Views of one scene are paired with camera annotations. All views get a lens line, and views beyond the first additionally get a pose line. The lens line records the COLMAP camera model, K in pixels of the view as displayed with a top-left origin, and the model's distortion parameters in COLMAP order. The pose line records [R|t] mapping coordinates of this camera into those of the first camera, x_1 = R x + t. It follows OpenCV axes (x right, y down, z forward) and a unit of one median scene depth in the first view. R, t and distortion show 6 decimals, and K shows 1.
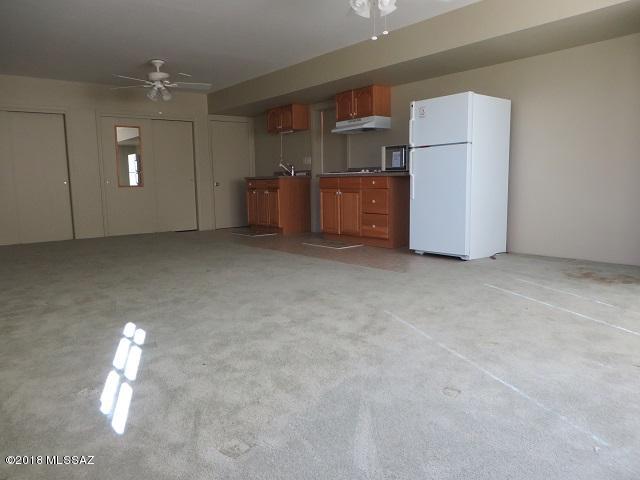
lens RADIAL K [[480.1, 0, 322.7], [0, 480.1, 238.6], [0, 0, 1]] dist [-0.010217, 0.003311]
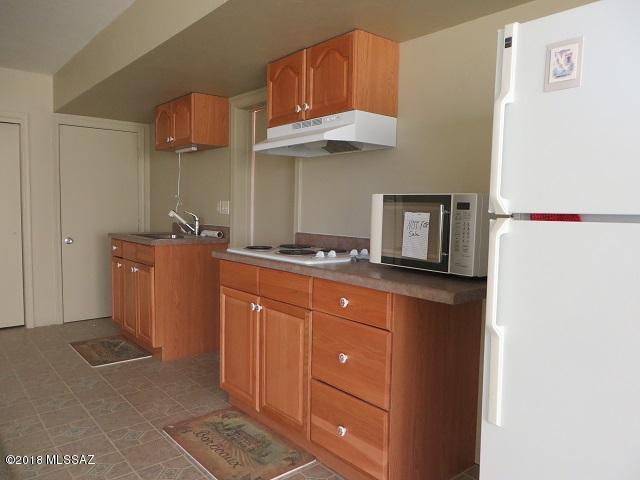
lens RADIAL K [[480.1, 0, 318.1], [0, 480.1, 242.6], [0, 0, 1]] dist [-0.010217, 0.003311]
pose [[0.999312, 0.033747, 0.015362, 0.074079], [-0.033021, 0.998427, -0.045311, -0.130135], [-0.016867, 0.044772, 0.998855, 0.610719]]
